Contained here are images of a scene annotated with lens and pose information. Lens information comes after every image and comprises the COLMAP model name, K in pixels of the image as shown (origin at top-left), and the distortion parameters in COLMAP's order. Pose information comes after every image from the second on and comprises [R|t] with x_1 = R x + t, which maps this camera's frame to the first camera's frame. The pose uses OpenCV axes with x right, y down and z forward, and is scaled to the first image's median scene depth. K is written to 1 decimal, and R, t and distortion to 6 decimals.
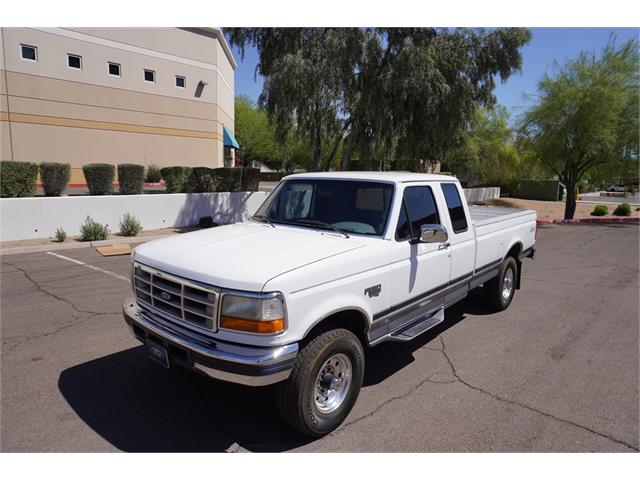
lens RADIAL K [[433.2, 0, 322.9], [0, 433.2, 239.0], [0, 0, 1]] dist [-0.045065, 0.042650]
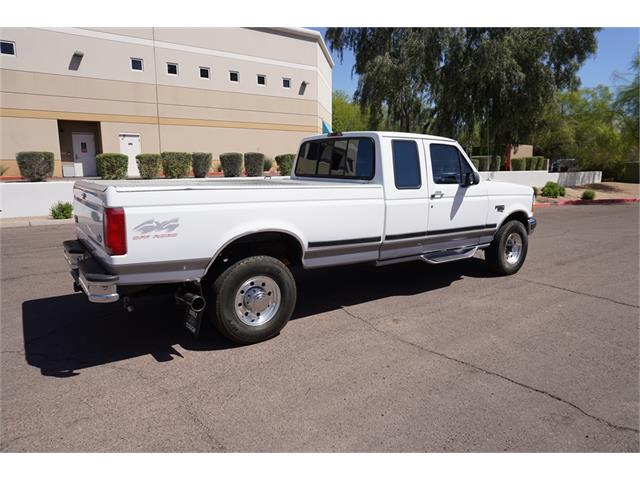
lens RADIAL K [[433.2, 0, 322.9], [0, 433.2, 239.0], [0, 0, 1]] dist [-0.045065, 0.042650]
pose [[0.976622, 0.009963, -0.214732, 0.023786], [-0.006751, 0.999854, 0.015686, 0.050846], [0.214857, -0.013870, 0.976547, -0.175514]]
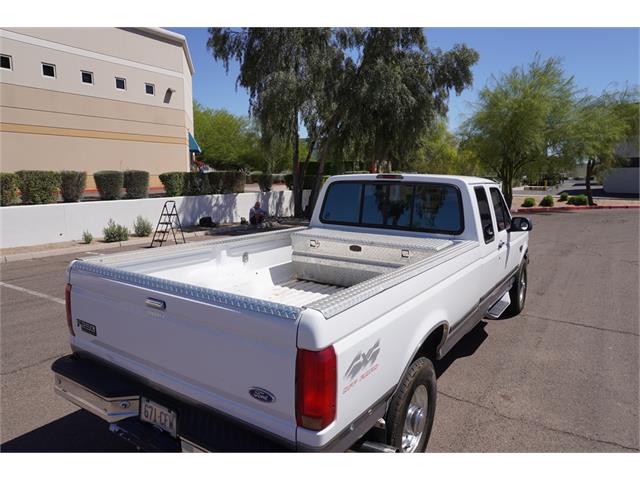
lens RADIAL K [[433.2, 0, 322.9], [0, 433.2, 239.0], [0, 0, 1]] dist [-0.045065, 0.042650]
pose [[0.989556, -0.041829, 0.137946, -0.121249], [0.042034, 0.999115, 0.001429, 0.013486], [-0.137883, 0.004384, 0.990439, -0.116492]]
